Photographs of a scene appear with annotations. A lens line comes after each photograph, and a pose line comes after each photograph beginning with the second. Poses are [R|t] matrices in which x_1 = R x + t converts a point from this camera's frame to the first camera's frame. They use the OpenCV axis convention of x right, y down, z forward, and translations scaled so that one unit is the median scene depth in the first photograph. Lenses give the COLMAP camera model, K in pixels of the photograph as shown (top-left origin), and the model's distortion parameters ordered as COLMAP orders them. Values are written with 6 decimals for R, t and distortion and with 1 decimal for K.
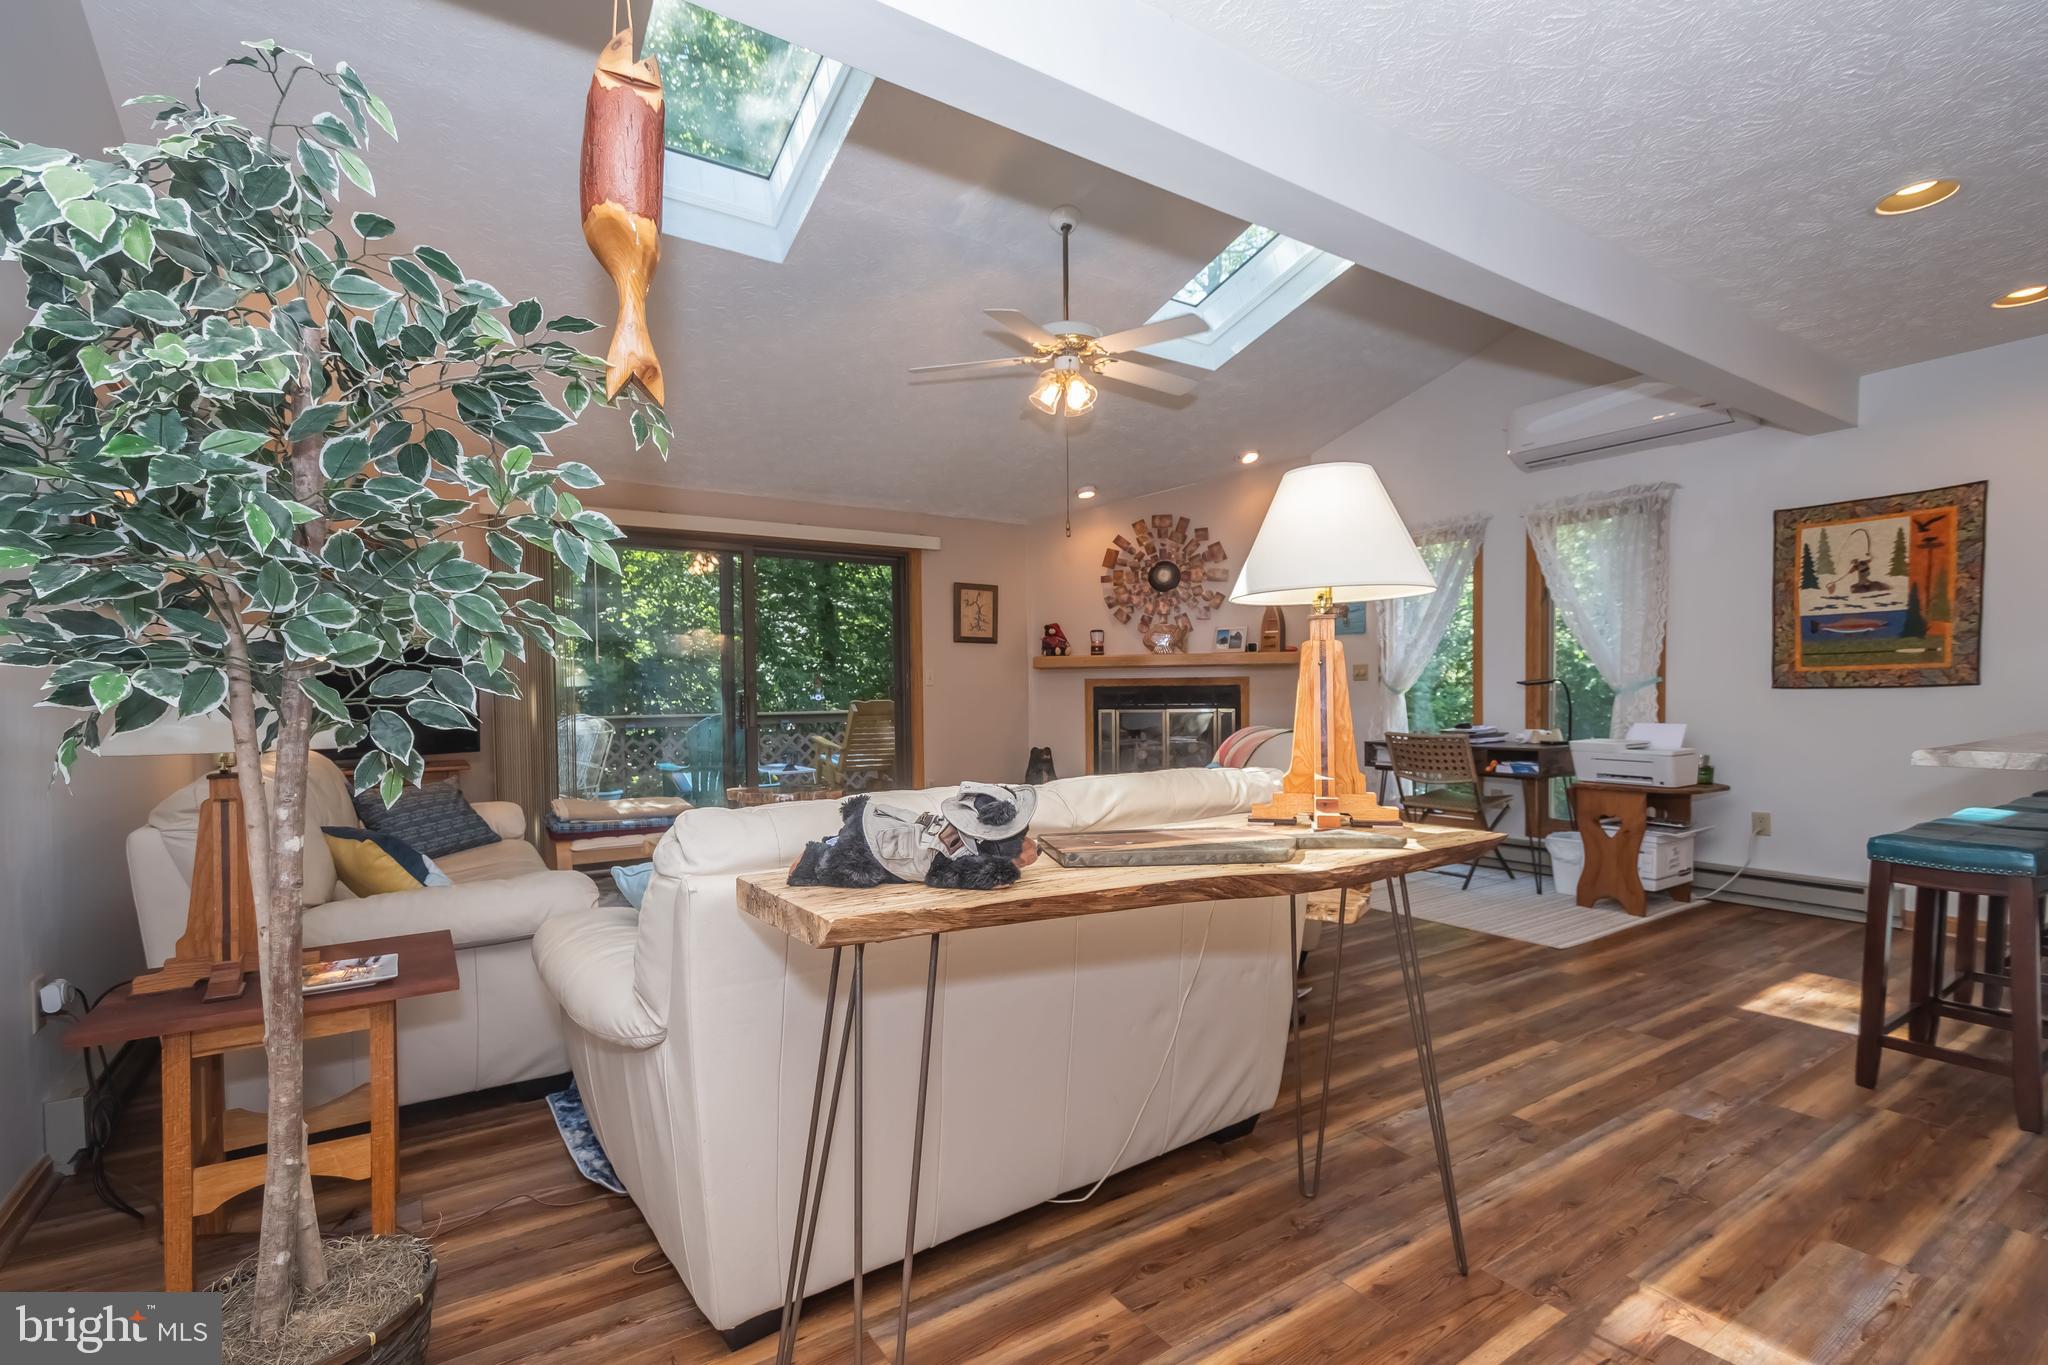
lens RADIAL K [[913.9, 0, 1034.6], [0, 913.9, 713.9], [0, 0, 1]] dist [0.002644, -0.000400]
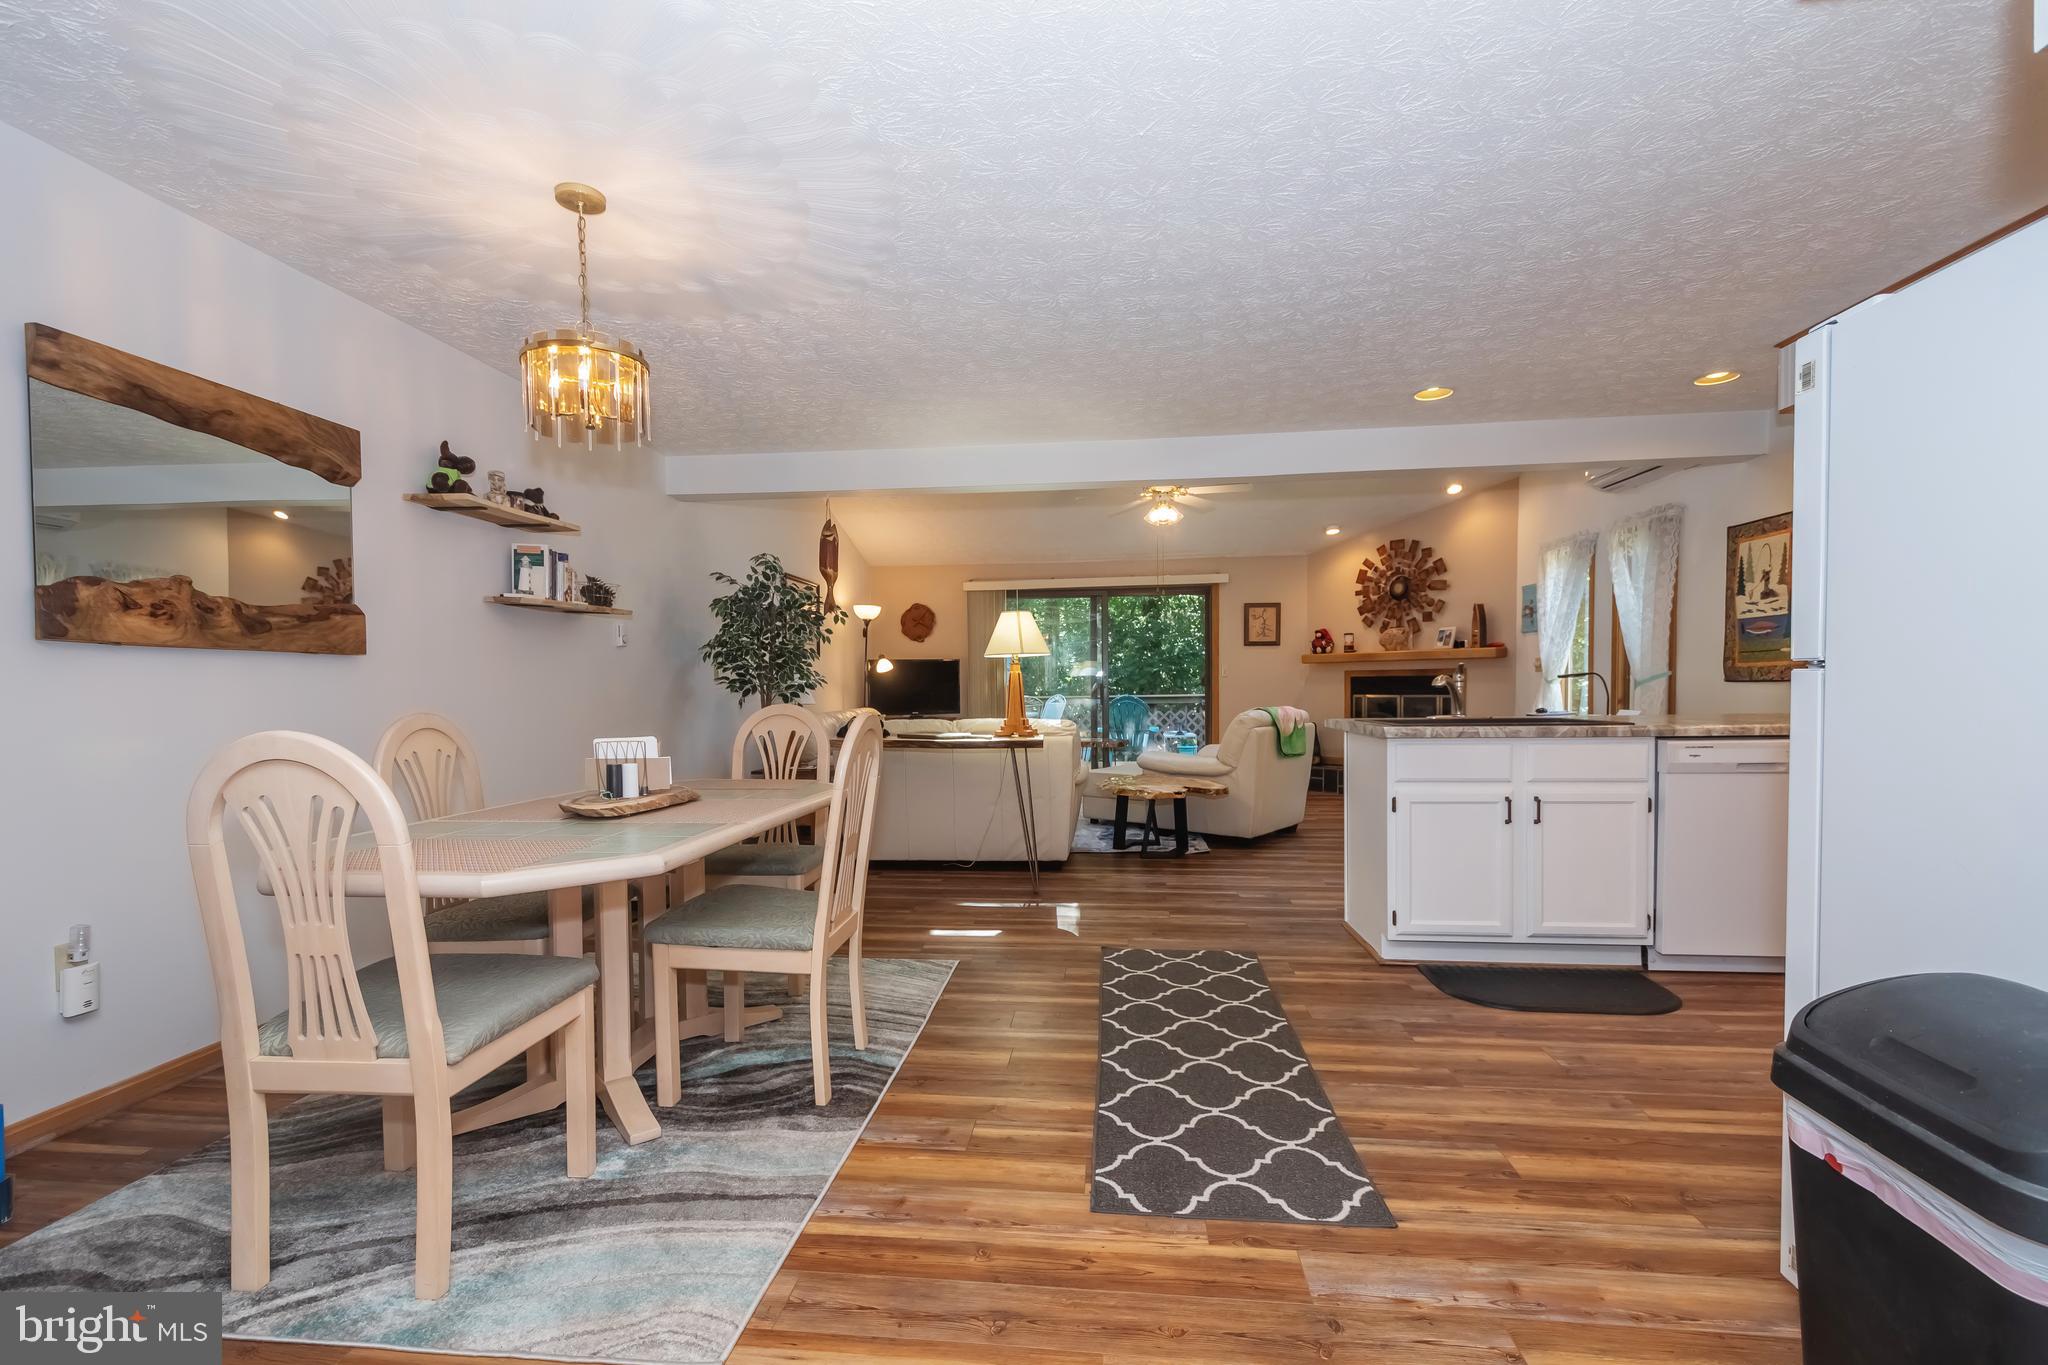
lens RADIAL K [[867.6, 0, 1009.7], [0, 867.6, 720.0], [0, 0, 1]] dist [0.008975, 0.000071]
pose [[0.765714, 0.027908, -0.642575, 0.881511], [-0.009742, 0.999447, 0.031798, -0.005468], [0.643107, -0.018088, 0.765563, -0.457610]]
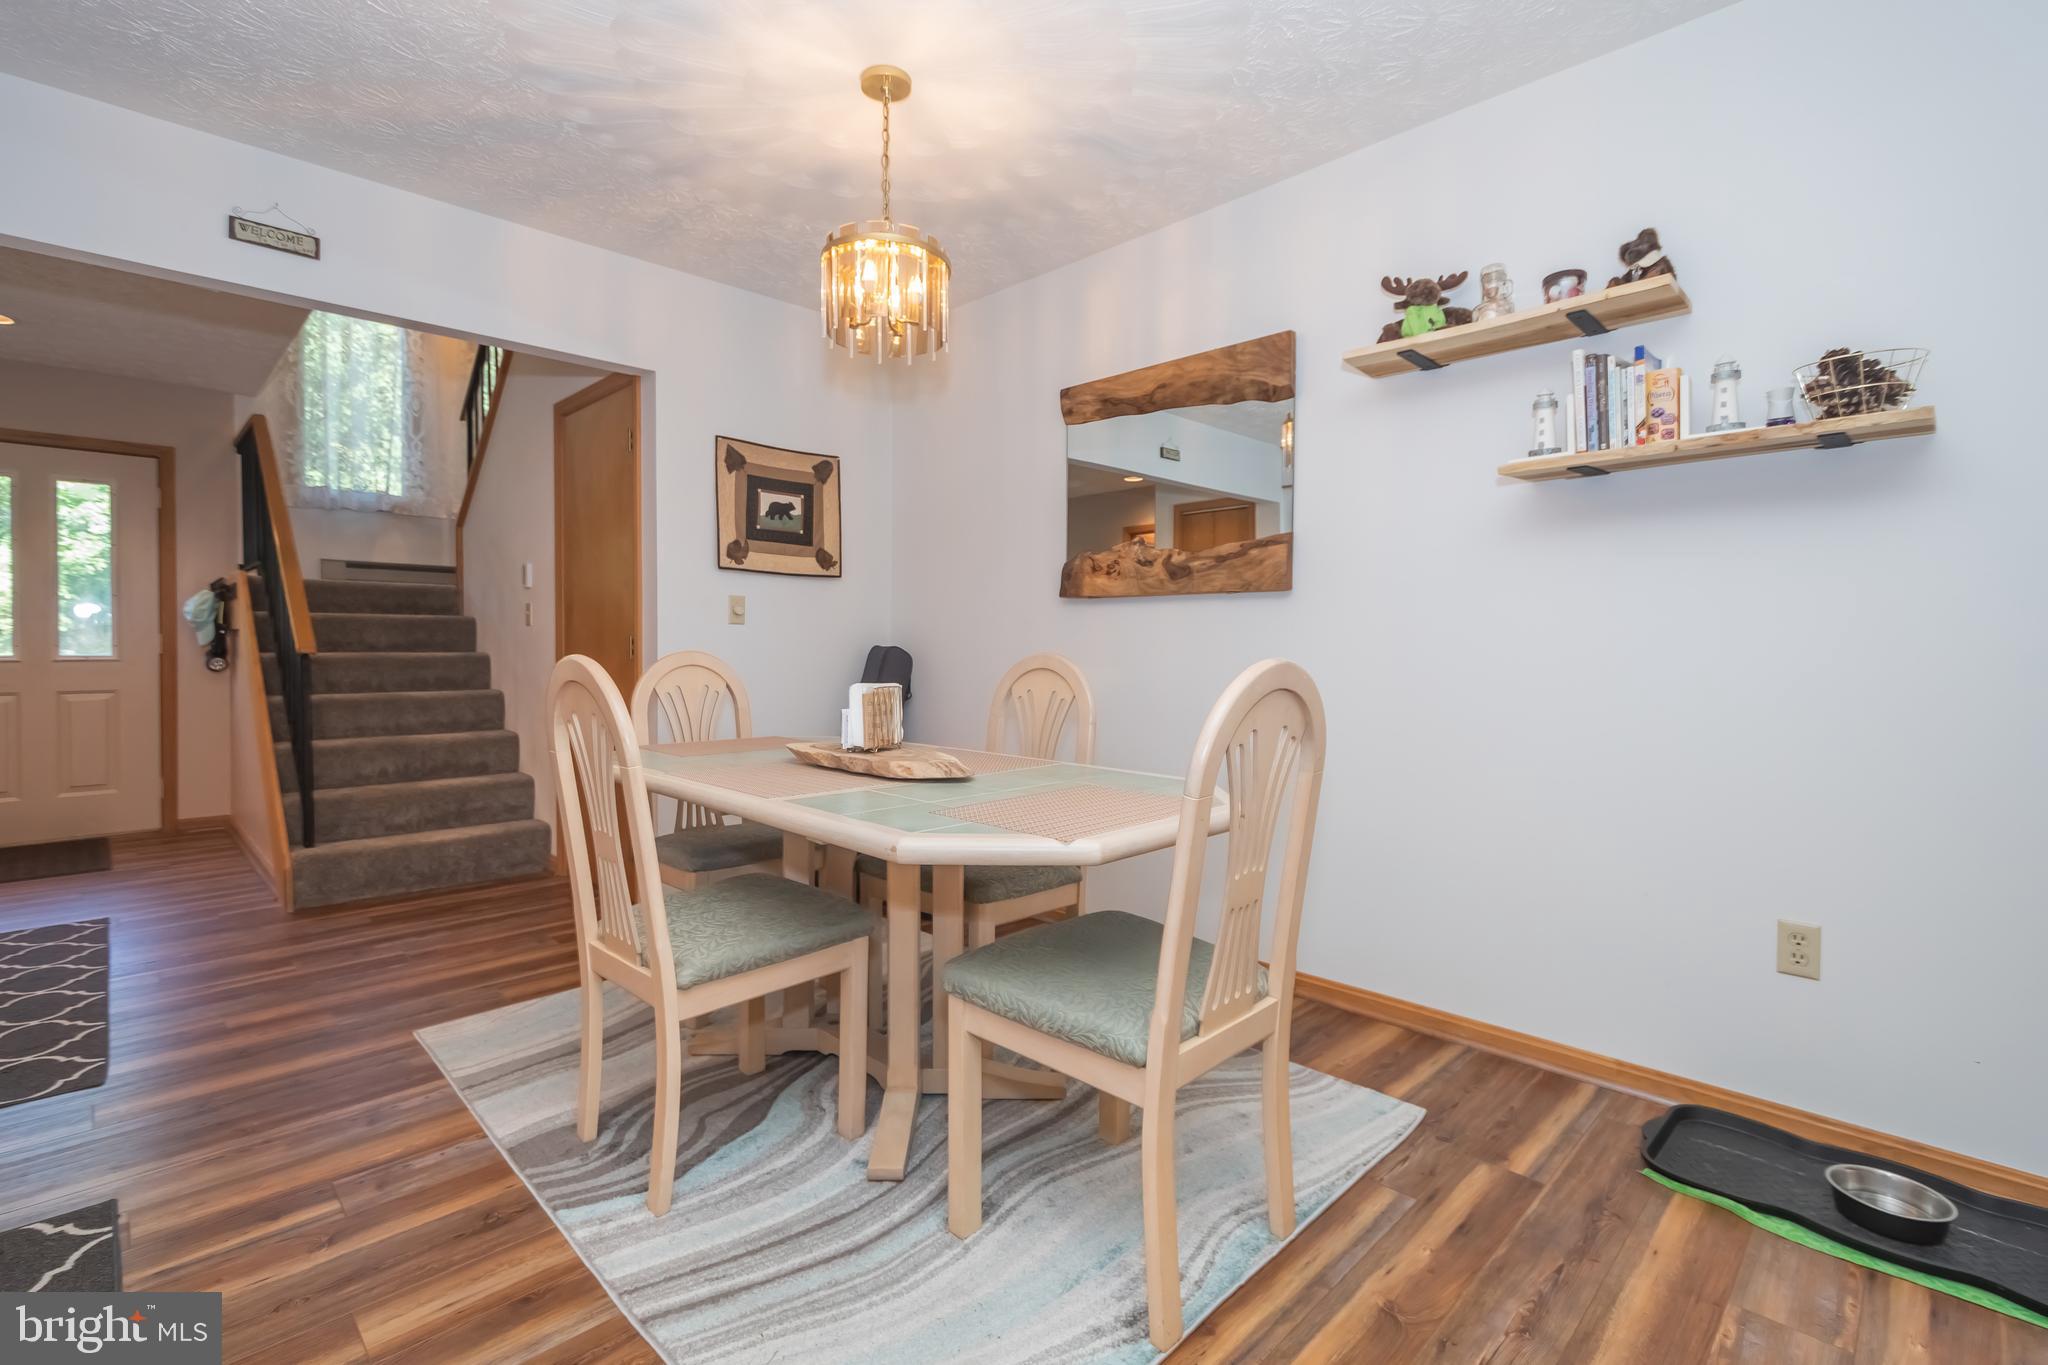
lens RADIAL K [[920.6, 0, 1001.4], [0, 920.6, 669.2], [0, 0, 1]] dist [0.007942, -0.000054]
pose [[-0.980291, 0.009151, -0.197348, 0.324823], [0.000440, 0.999025, 0.044141, -0.003661], [0.197560, 0.043184, -0.979339, 0.380395]]
